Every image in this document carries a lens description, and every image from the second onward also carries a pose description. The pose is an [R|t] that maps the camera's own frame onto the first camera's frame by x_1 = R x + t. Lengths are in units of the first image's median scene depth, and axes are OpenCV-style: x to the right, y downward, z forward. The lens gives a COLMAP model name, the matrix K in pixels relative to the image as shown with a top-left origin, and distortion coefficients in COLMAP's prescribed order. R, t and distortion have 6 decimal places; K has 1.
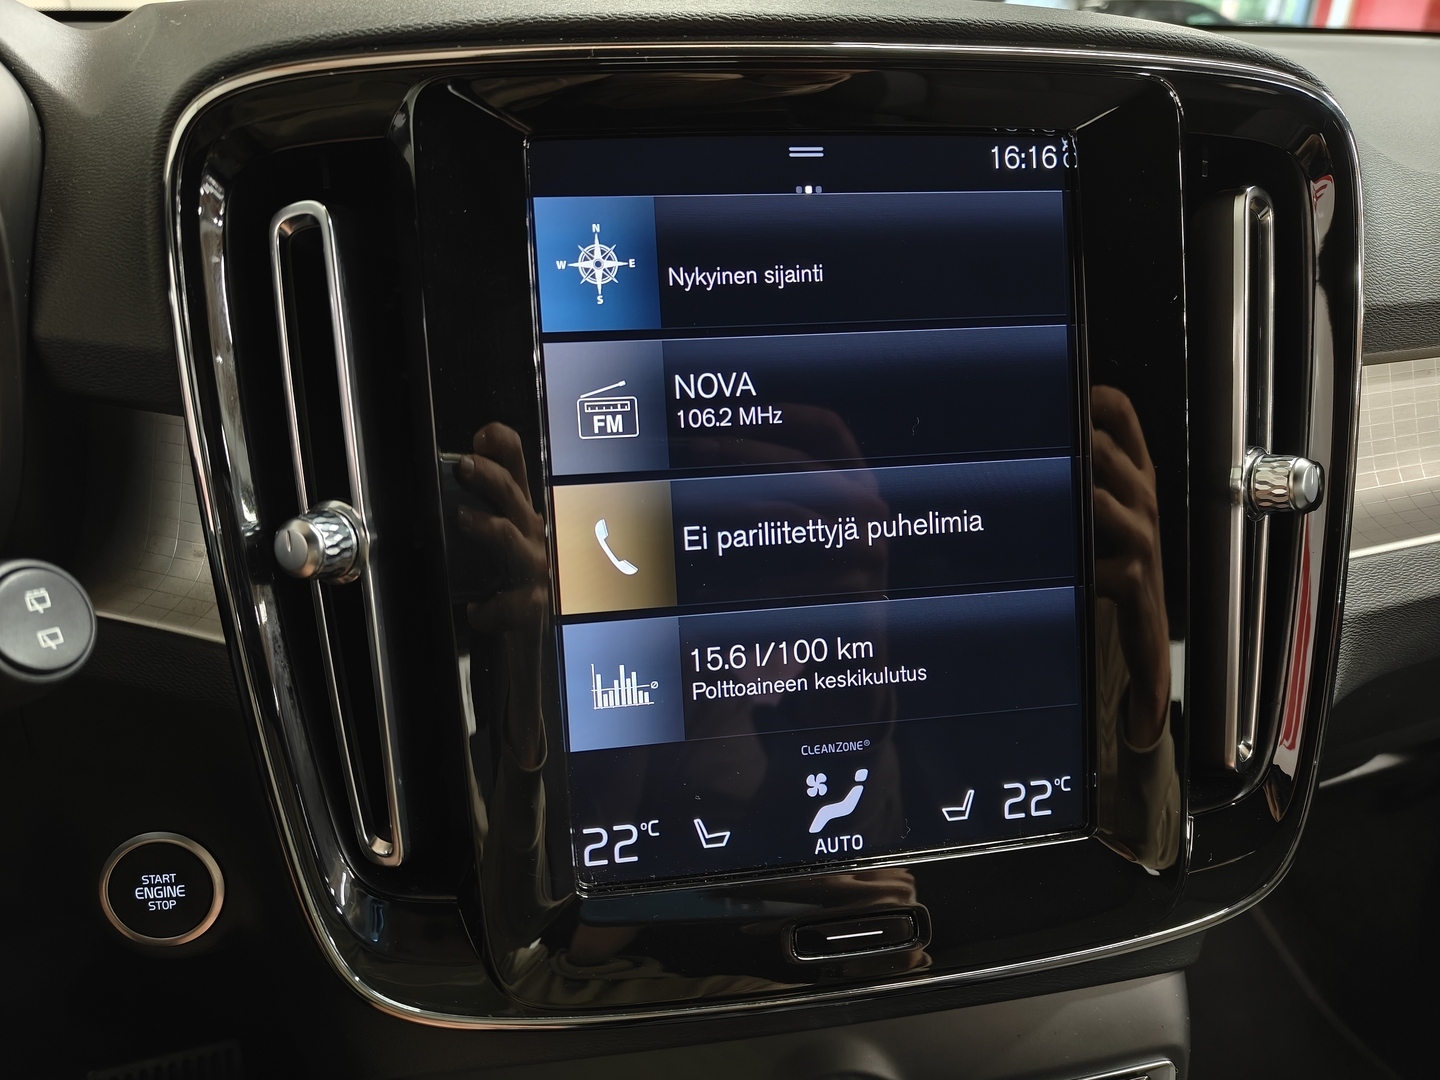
lens RADIAL K [[1005.7, 0, 720.0], [0, 1005.7, 540.0], [0, 0, 1]] dist [0.008413, -0.004881]
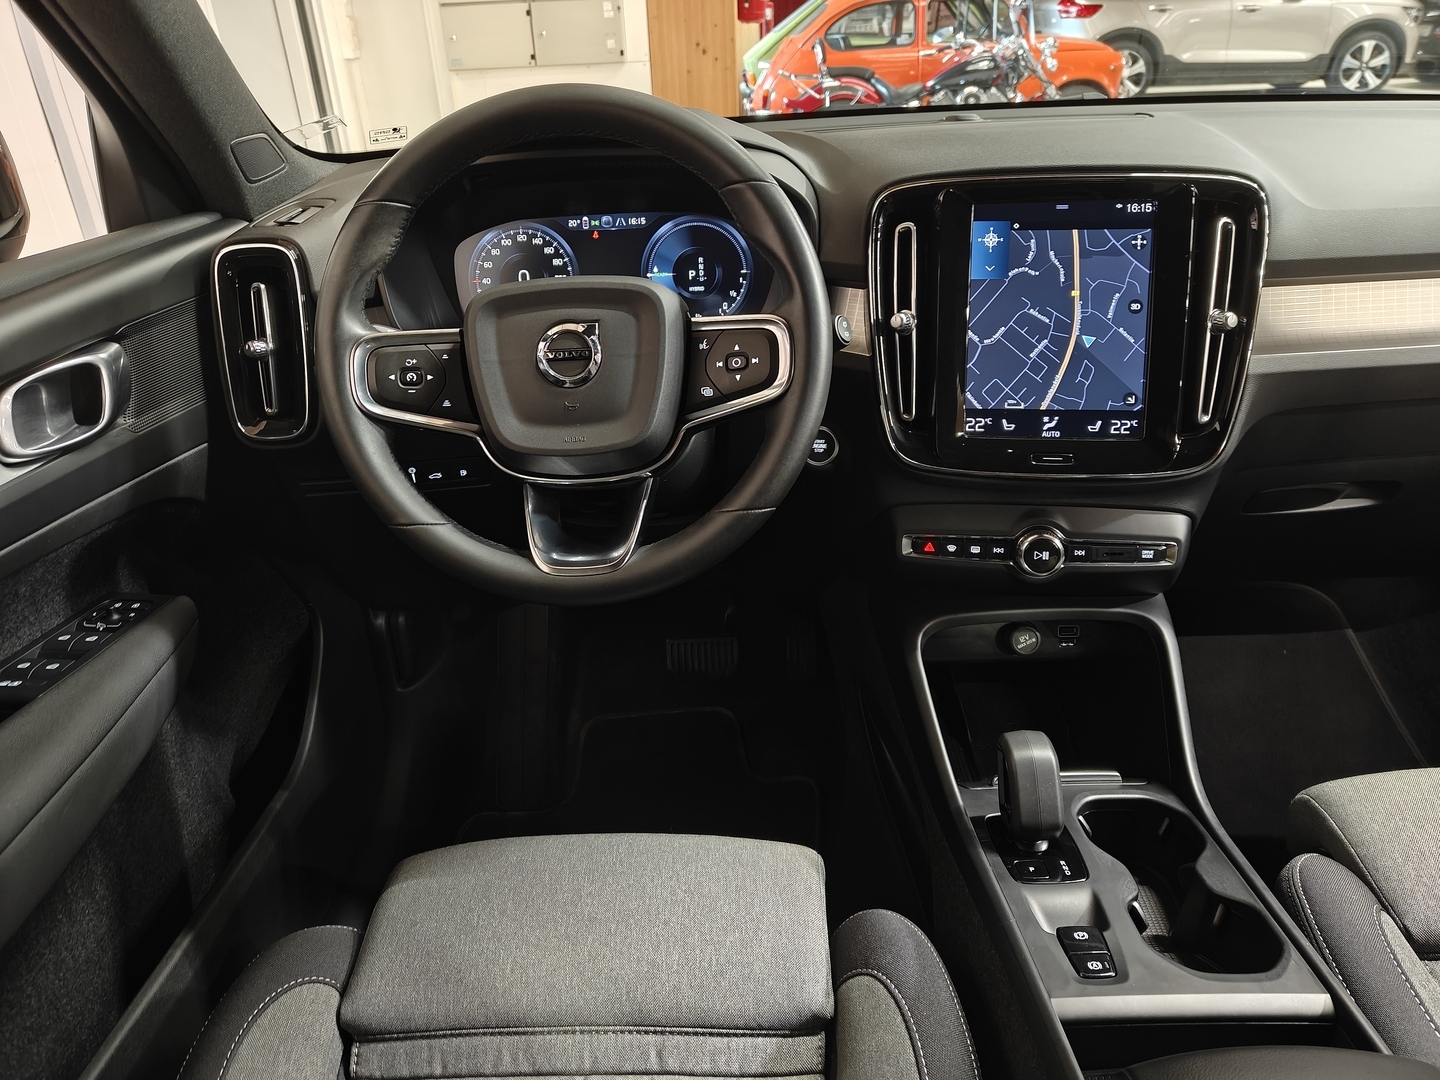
lens RADIAL K [[1020.0, 0, 711.7], [0, 1020.0, 539.2], [0, 0, 1]] dist [0.003362, -0.004896]
pose [[0.952129, 0.101094, -0.288496, 0.064050], [-0.088413, 0.994469, 0.056689, 0.540024], [0.292631, -0.028469, 0.955801, -2.294591]]
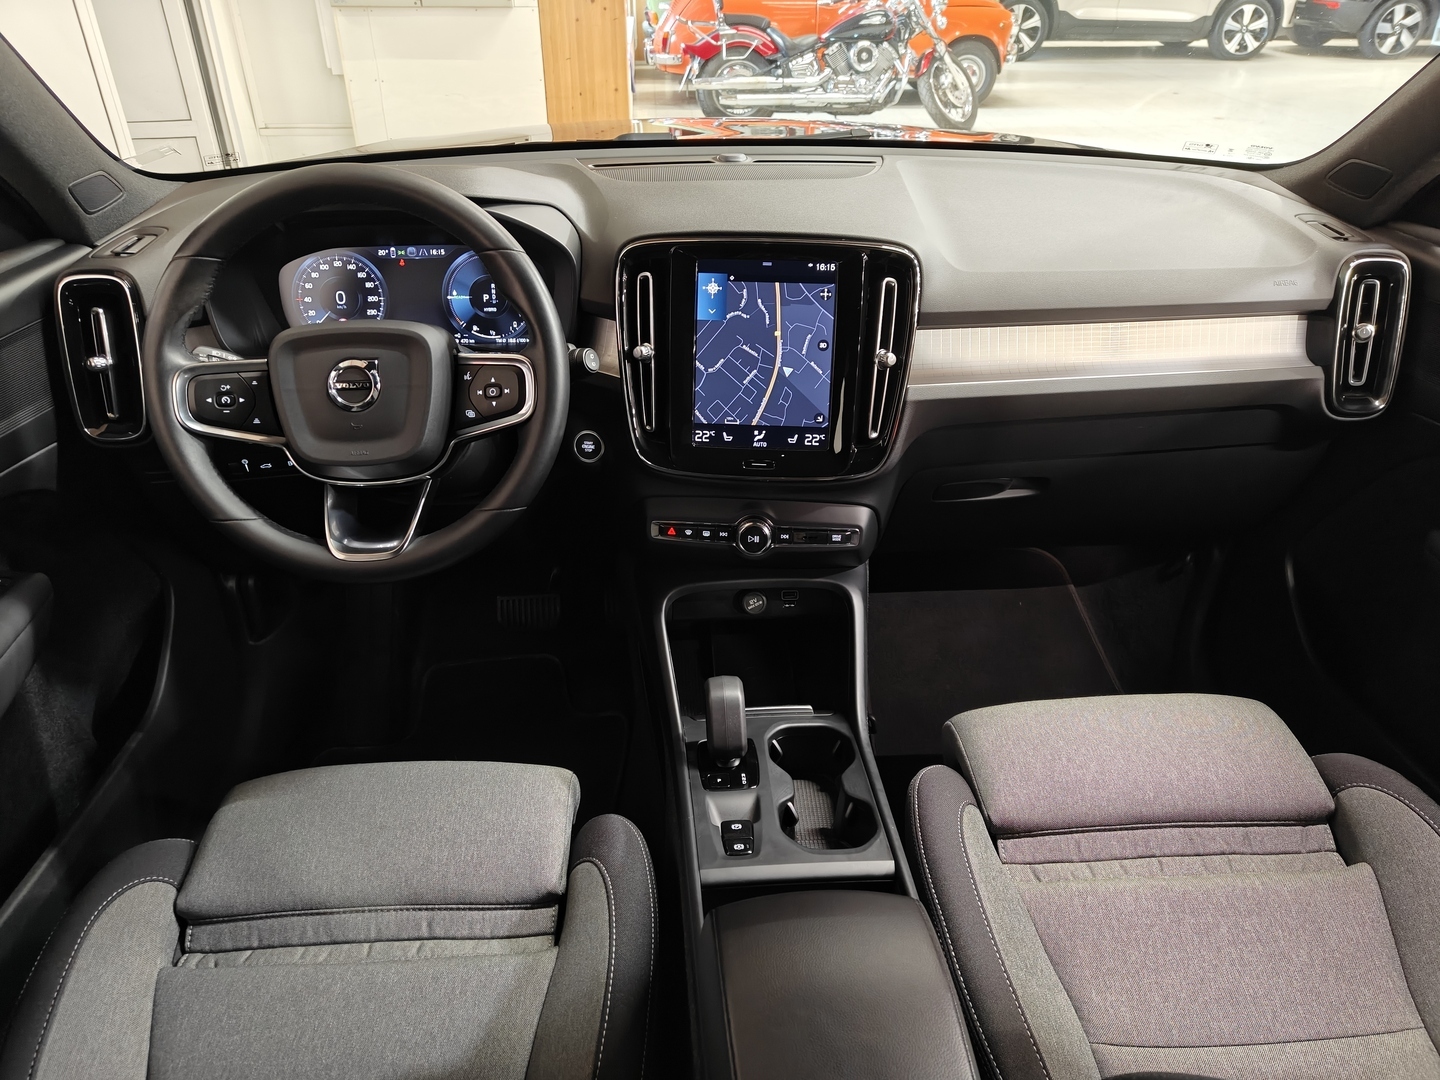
lens RADIAL K [[1013.2, 0, 723.8], [0, 1013.2, 540.3], [0, 0, 1]] dist [0.009657, -0.006227]
pose [[0.973948, 0.119413, -0.192785, 0.785200], [-0.099078, 0.988767, 0.111908, 0.247381], [0.203983, -0.089892, 0.974839, -2.891358]]
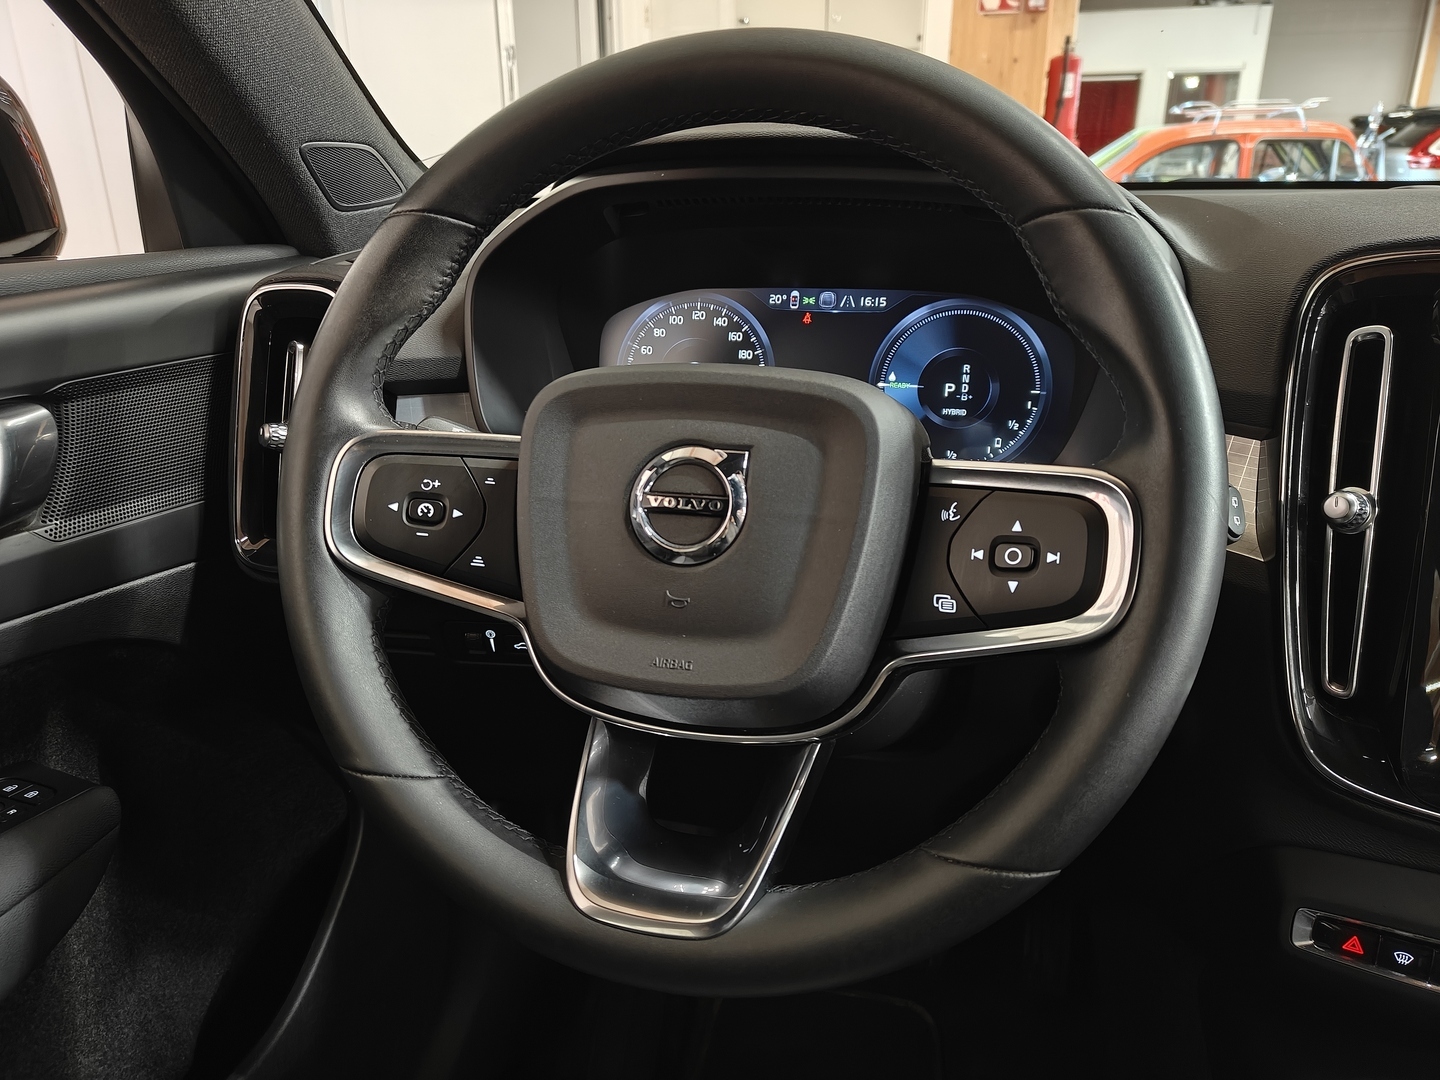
lens RADIAL K [[1012.3, 0, 717.0], [0, 1012.3, 545.9], [0, 0, 1]] dist [0.007288, -0.006599]
pose [[0.841720, 0.182212, -0.508239, -0.366001], [-0.221756, 0.974941, -0.017729, 0.311130], [0.492272, 0.127628, 0.861034, -0.987144]]
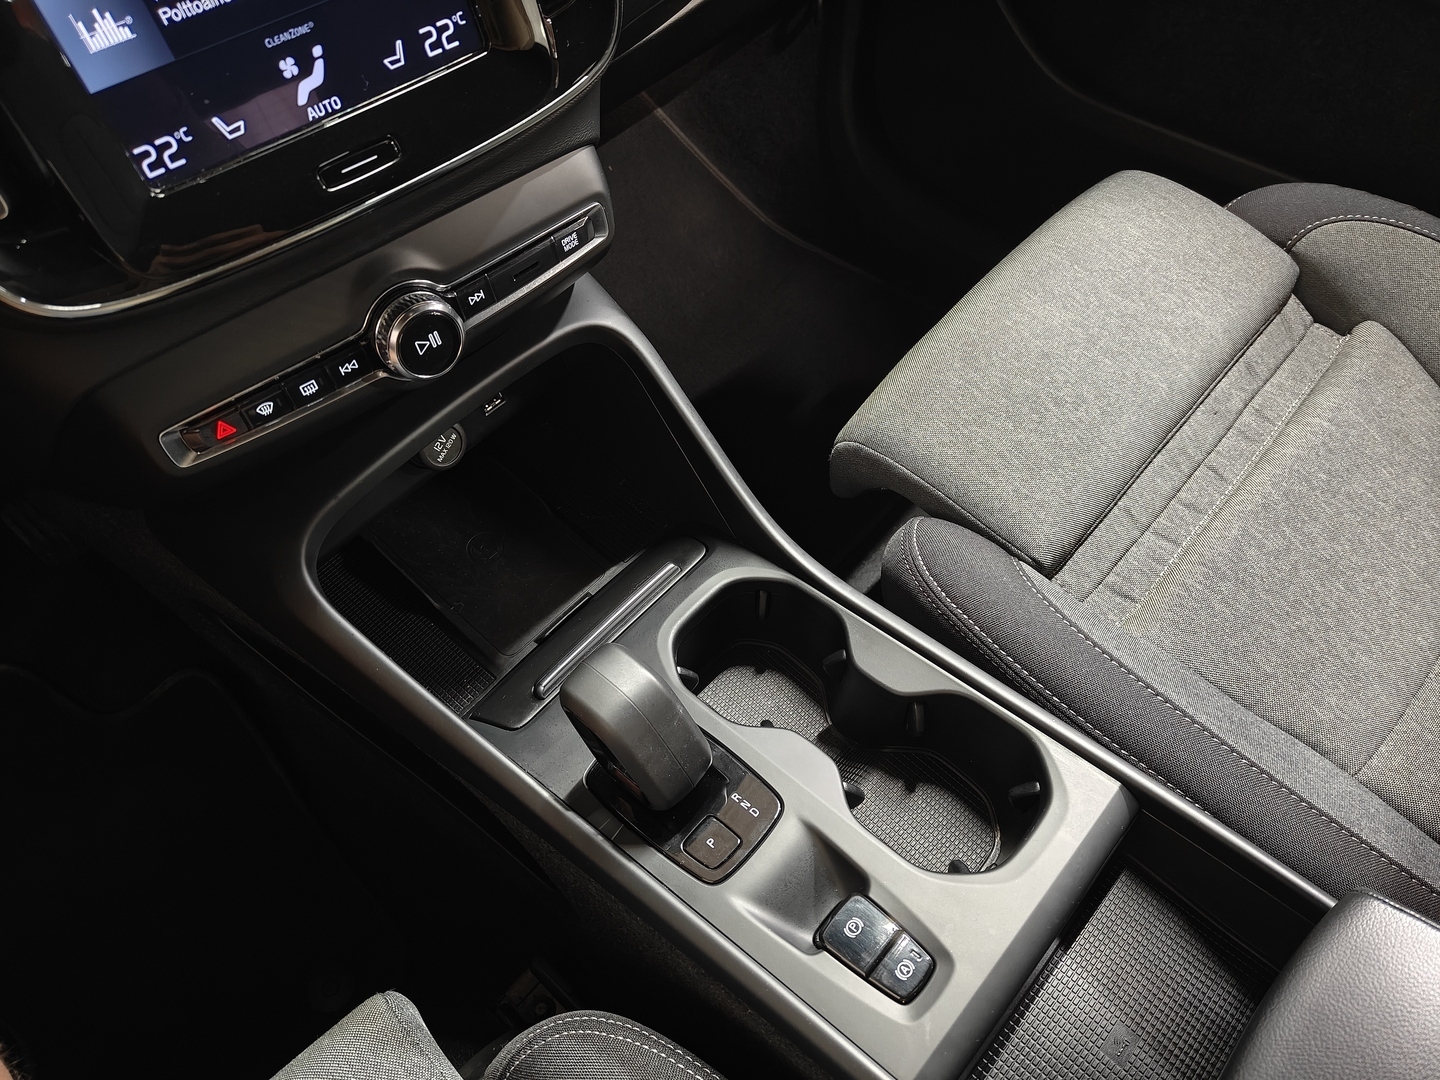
lens RADIAL K [[1012.3, 0, 717.0], [0, 1012.3, 545.9], [0, 0, 1]] dist [0.007288, -0.006599]
pose [[0.855154, -0.435552, 0.281082, -0.077444], [0.219157, 0.795168, 0.565401, 0.108620], [-0.469769, -0.421903, 0.775445, -0.621654]]
